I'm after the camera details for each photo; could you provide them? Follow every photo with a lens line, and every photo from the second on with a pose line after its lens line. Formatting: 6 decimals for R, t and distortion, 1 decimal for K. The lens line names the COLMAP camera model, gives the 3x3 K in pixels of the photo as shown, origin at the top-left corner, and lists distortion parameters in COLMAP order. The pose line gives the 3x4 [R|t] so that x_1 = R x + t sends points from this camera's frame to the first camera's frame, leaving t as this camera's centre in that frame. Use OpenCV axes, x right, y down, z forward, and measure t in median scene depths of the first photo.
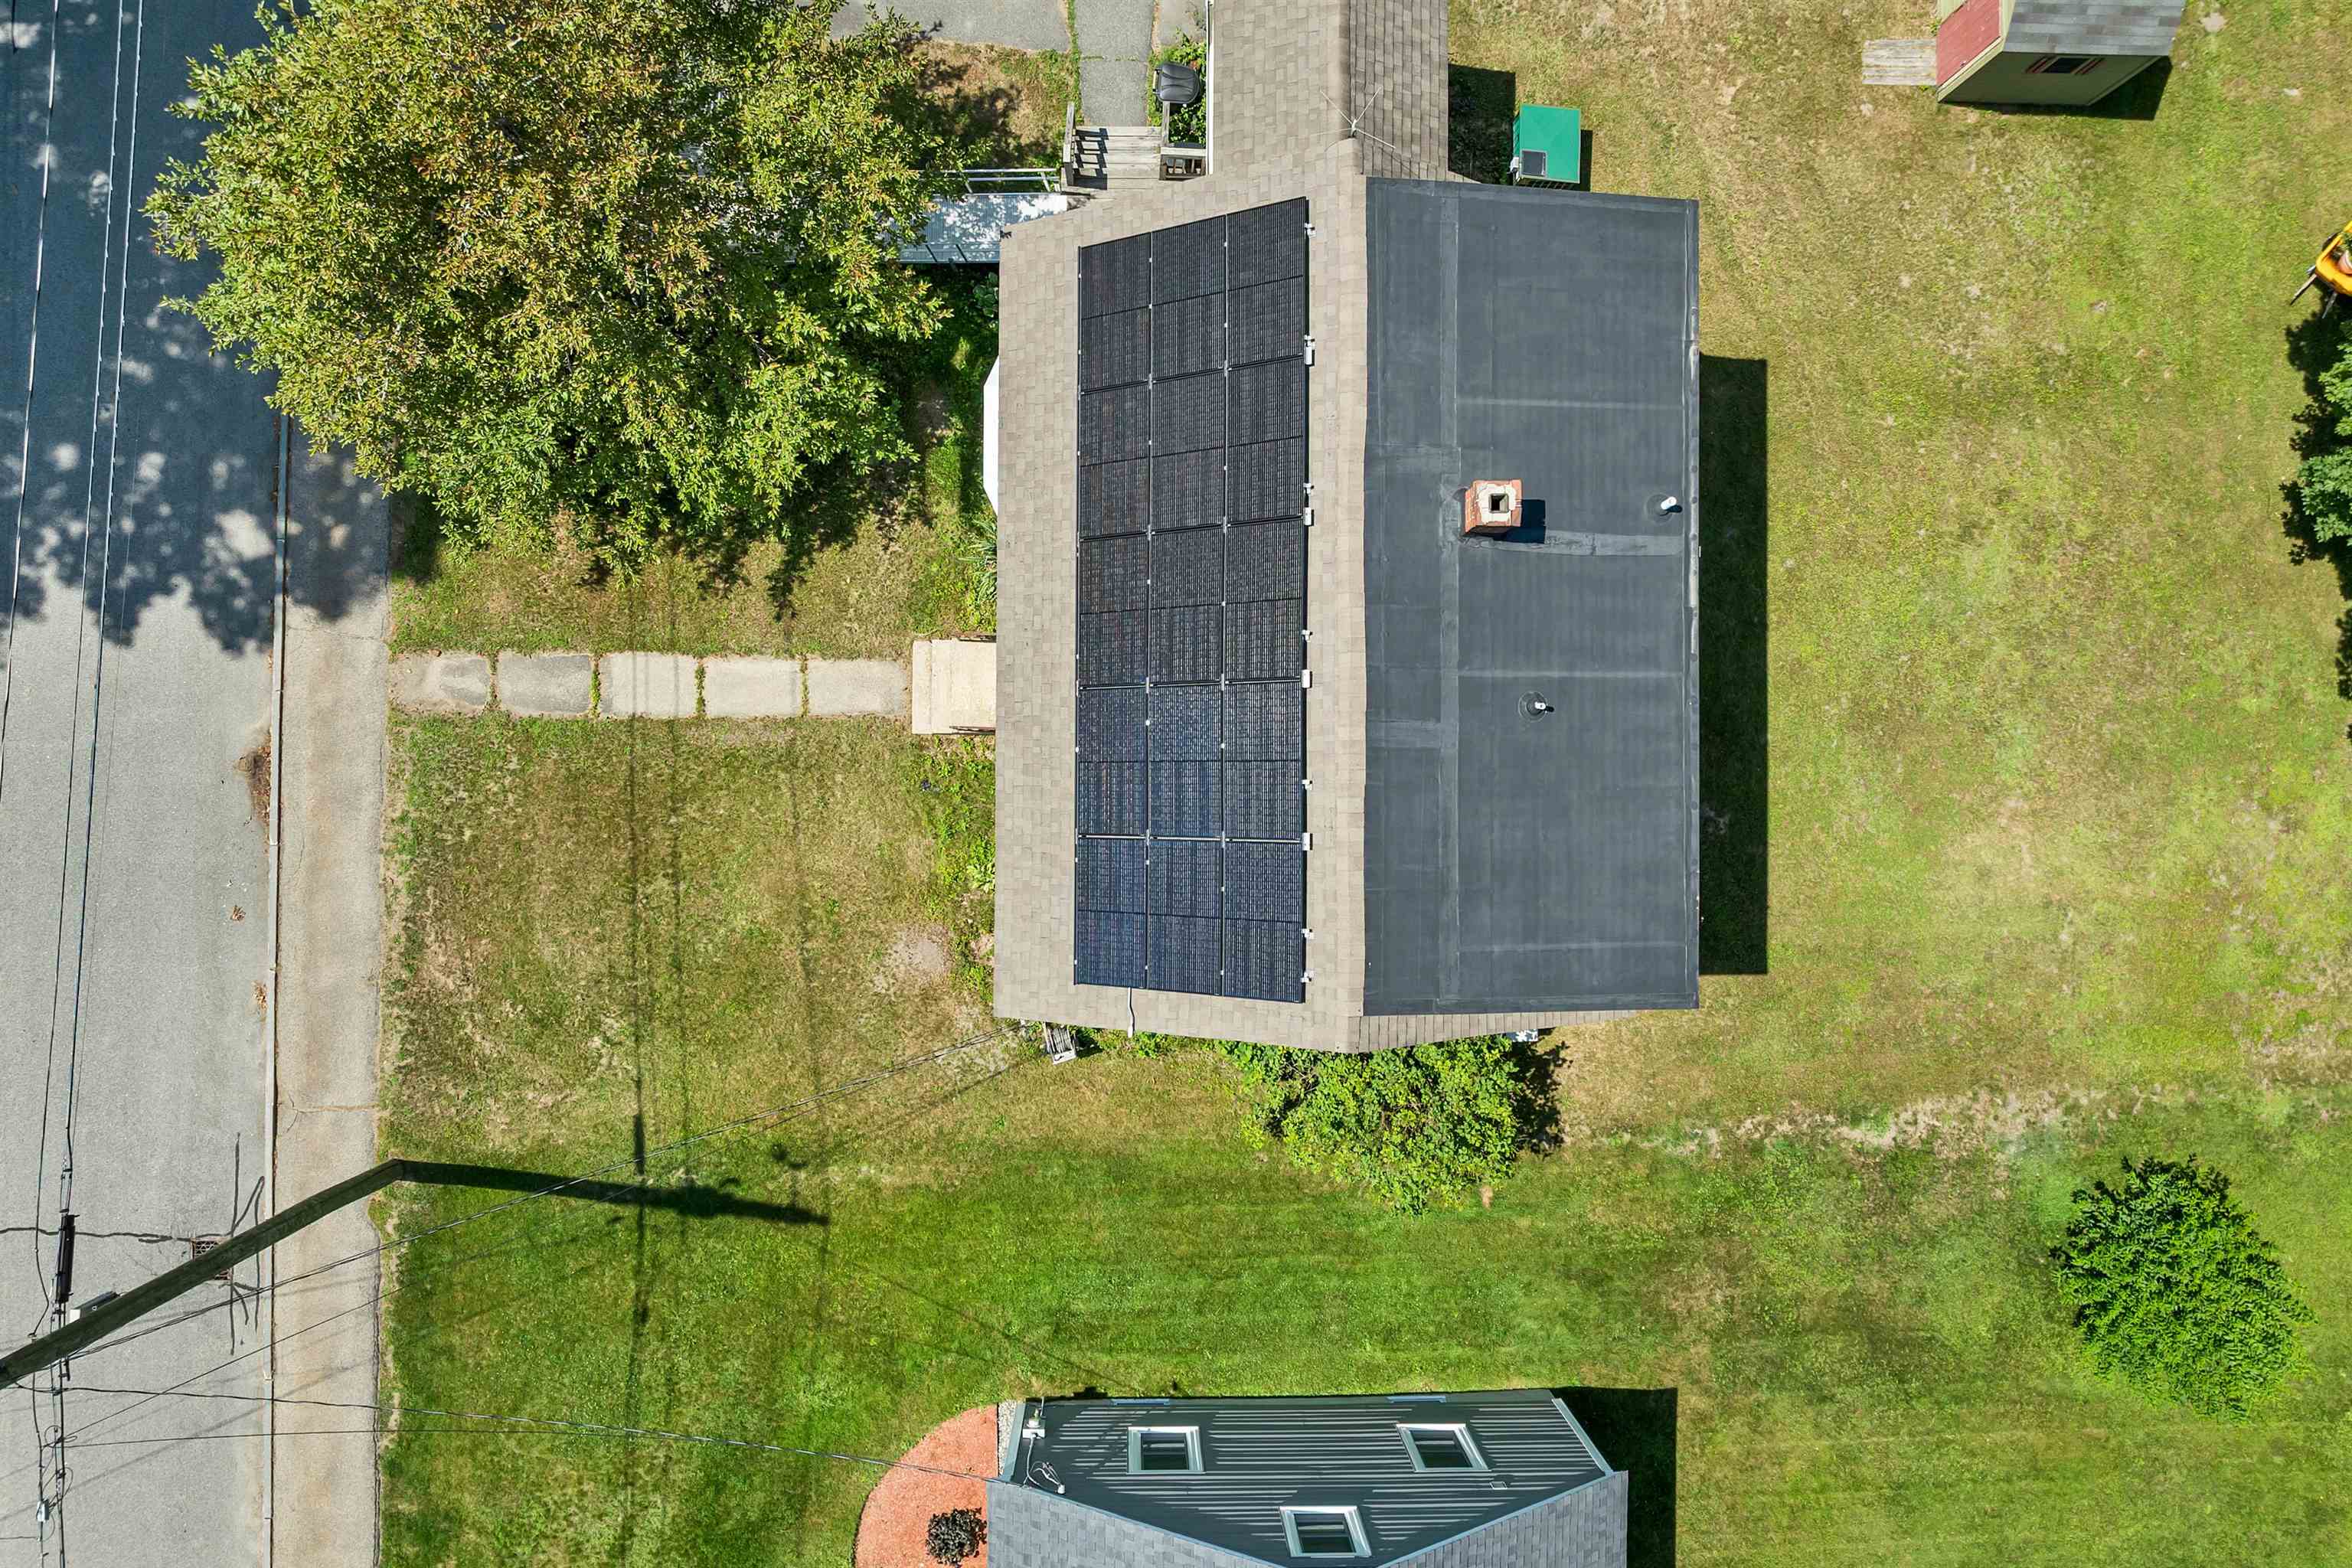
lens RADIAL K [[1691.7, 0, 1189.1], [0, 1691.7, 774.6], [0, 0, 1]] dist [-0.038456, 0.004412]
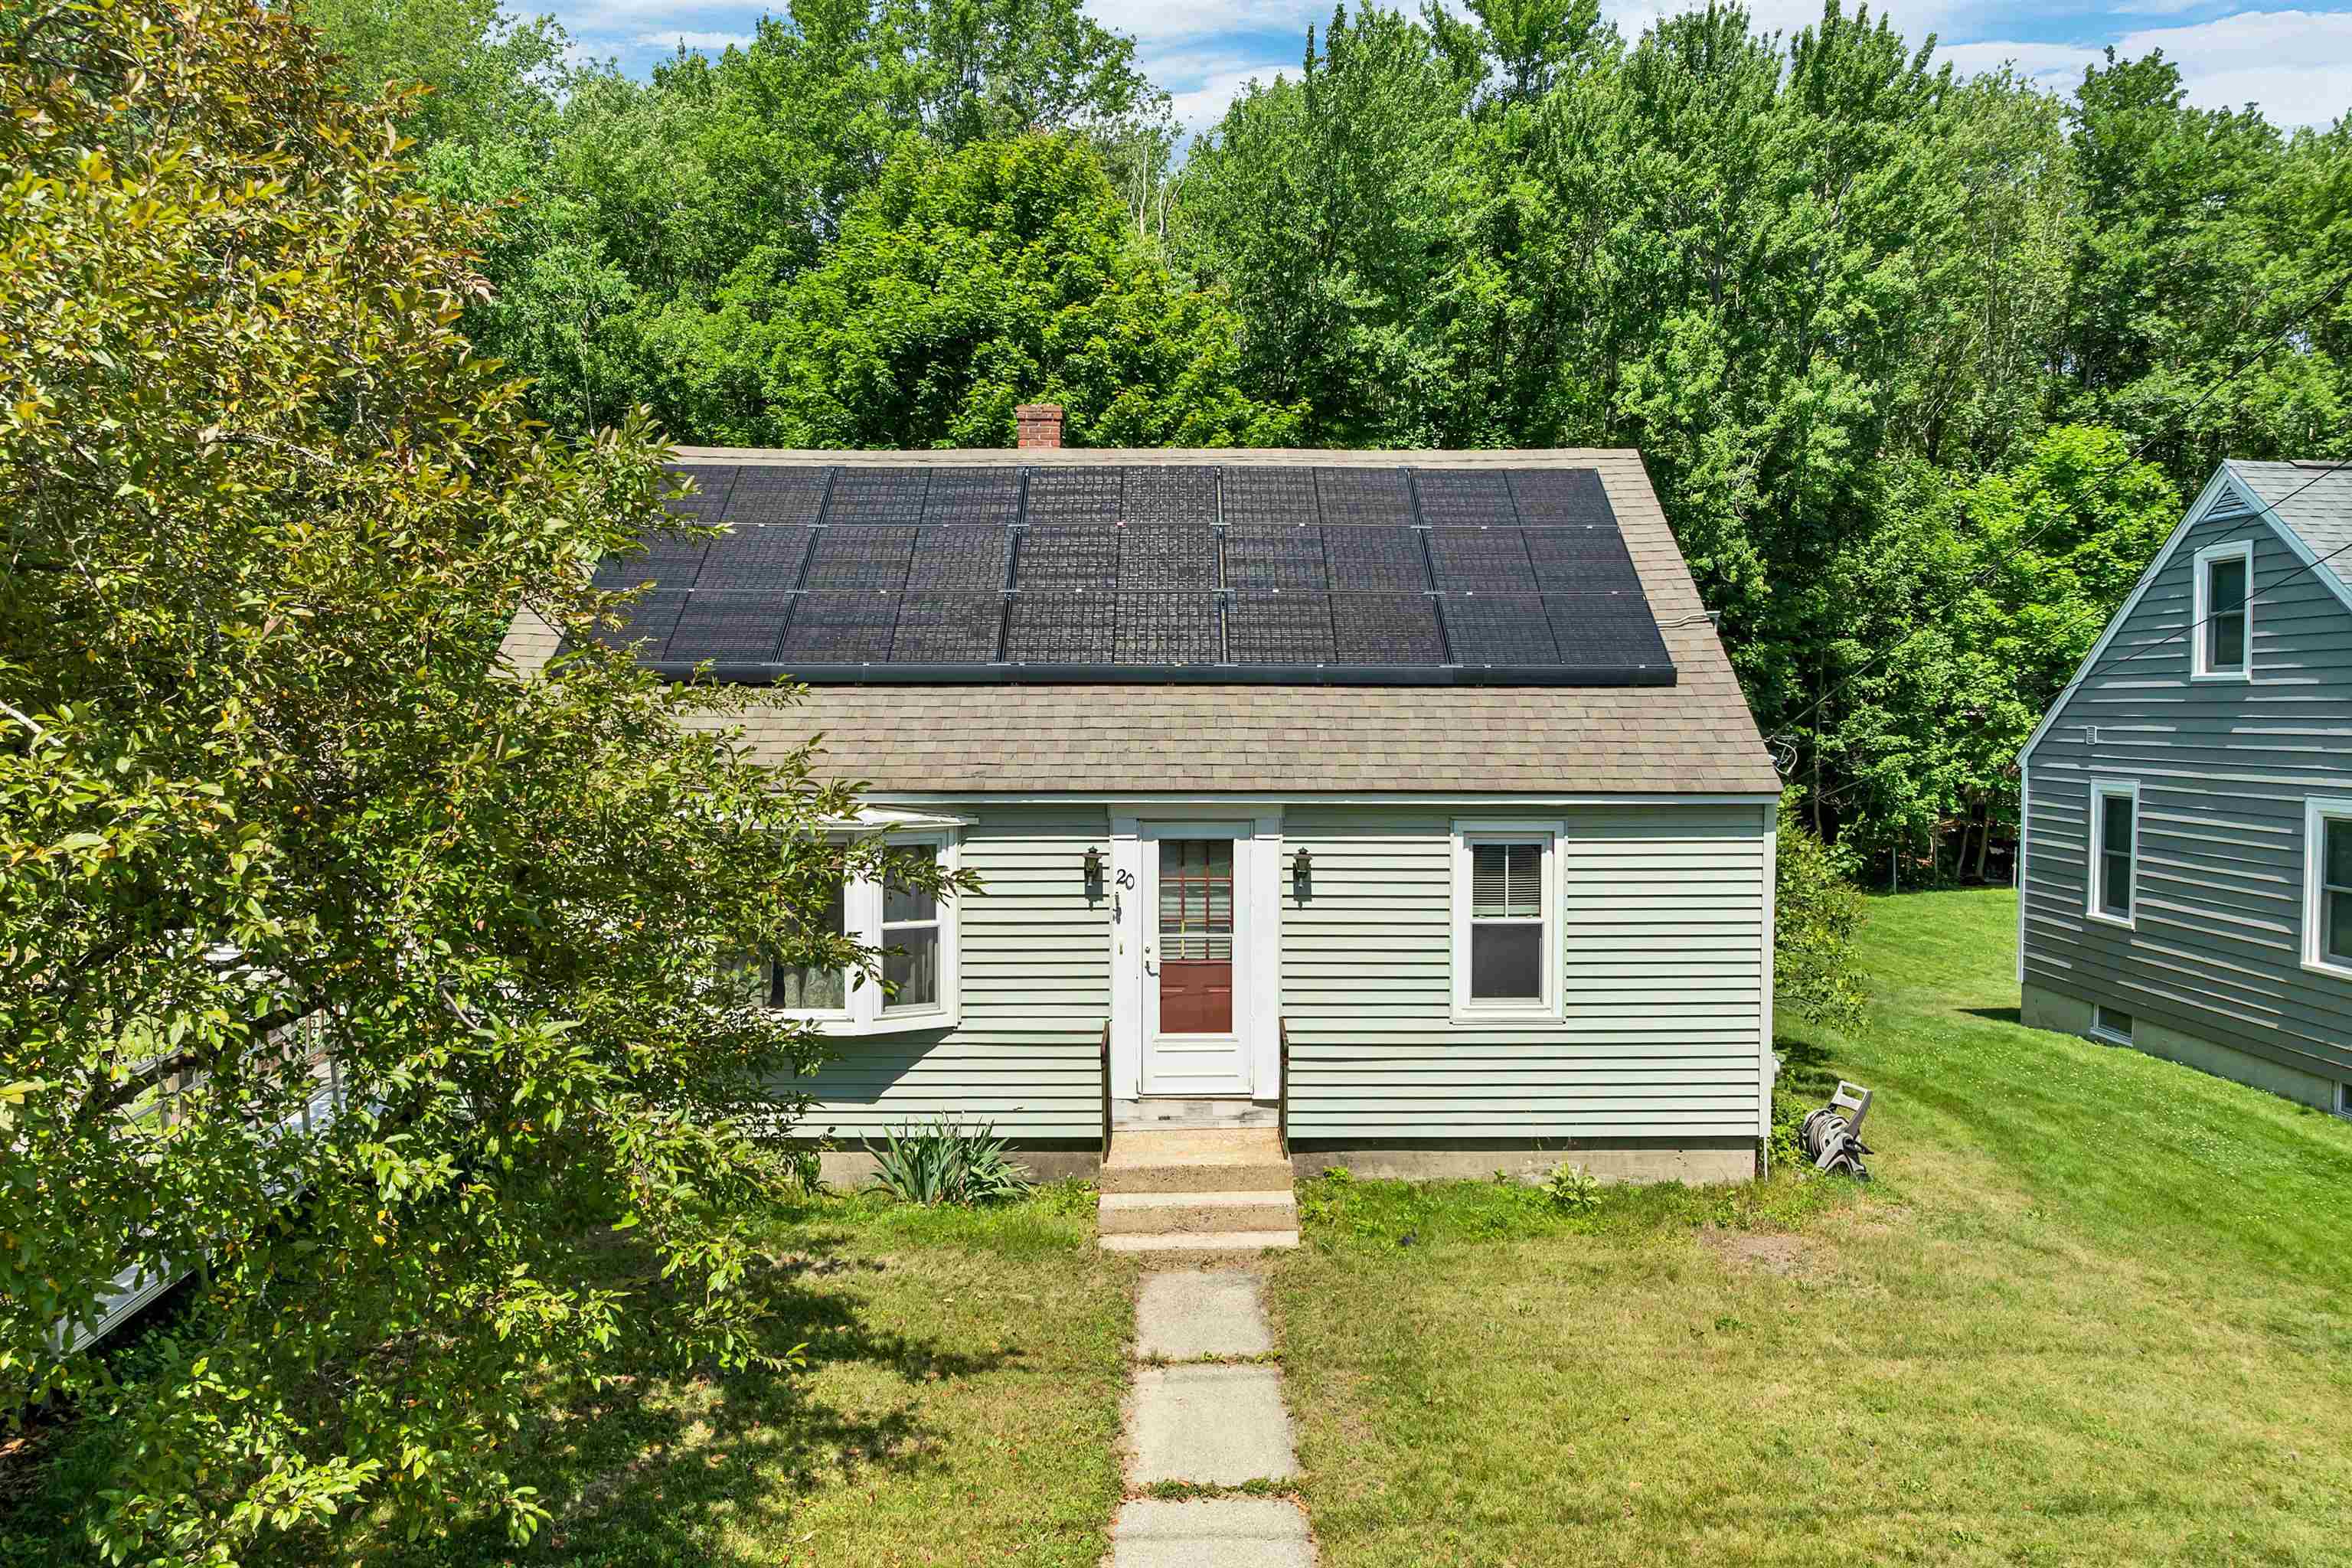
lens RADIAL K [[1691.7, 0, 1189.1], [0, 1691.7, 774.6], [0, 0, 1]] dist [-0.038456, 0.004412]
pose [[-0.017975, -0.066104, 0.997651, -0.607935], [0.999686, 0.016242, 0.019088, -0.064993], [-0.017466, 0.997681, 0.065791, 0.843048]]
